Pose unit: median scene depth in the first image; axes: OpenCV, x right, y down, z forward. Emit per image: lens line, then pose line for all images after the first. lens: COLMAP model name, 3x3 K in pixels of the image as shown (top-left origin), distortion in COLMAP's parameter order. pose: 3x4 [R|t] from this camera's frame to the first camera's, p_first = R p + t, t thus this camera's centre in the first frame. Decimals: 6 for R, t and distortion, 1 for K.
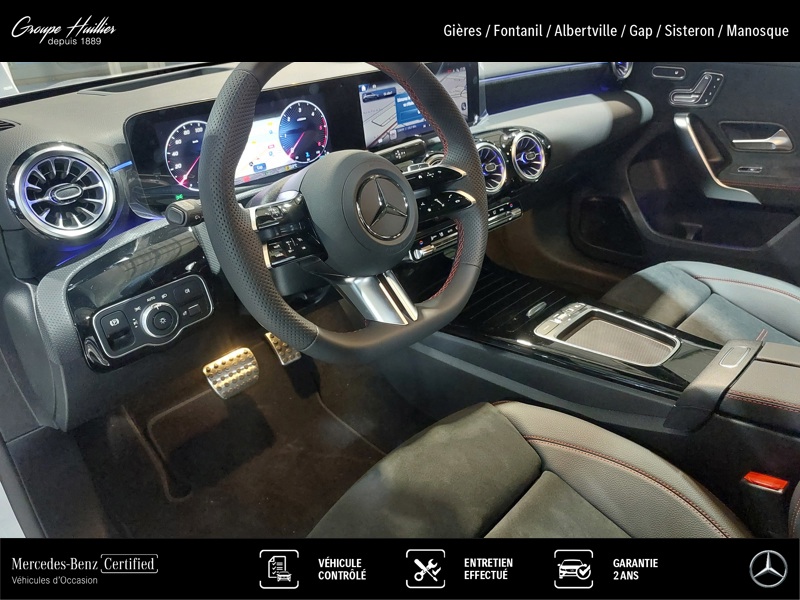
lens RADIAL K [[586.4, 0, 416.8], [0, 586.4, 300.2], [0, 0, 1]] dist [0.061619, -0.113600]
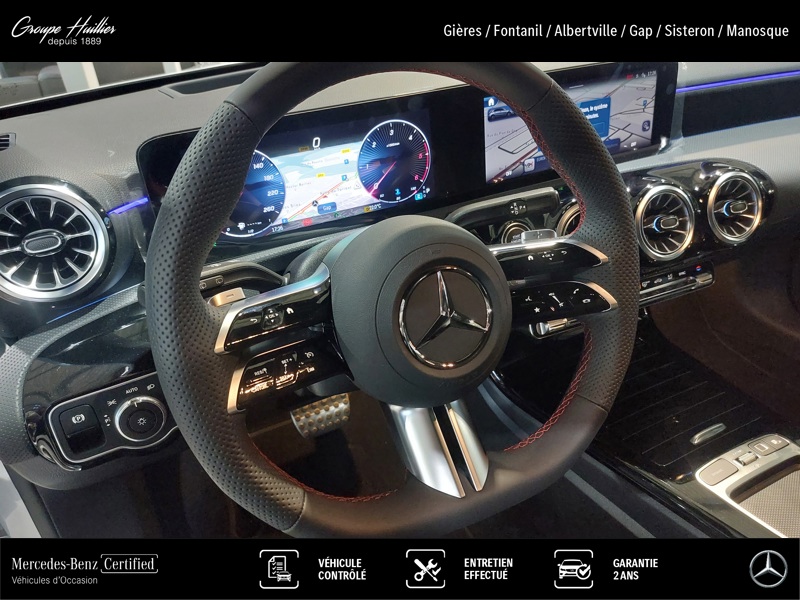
lens RADIAL K [[586.4, 0, 416.8], [0, 586.4, 300.2], [0, 0, 1]] dist [0.061619, -0.113600]
pose [[0.944462, 0.152604, -0.291039, 0.073518], [-0.138310, 0.987969, 0.069199, -0.169072], [0.298098, -0.025102, 0.954205, 0.304341]]
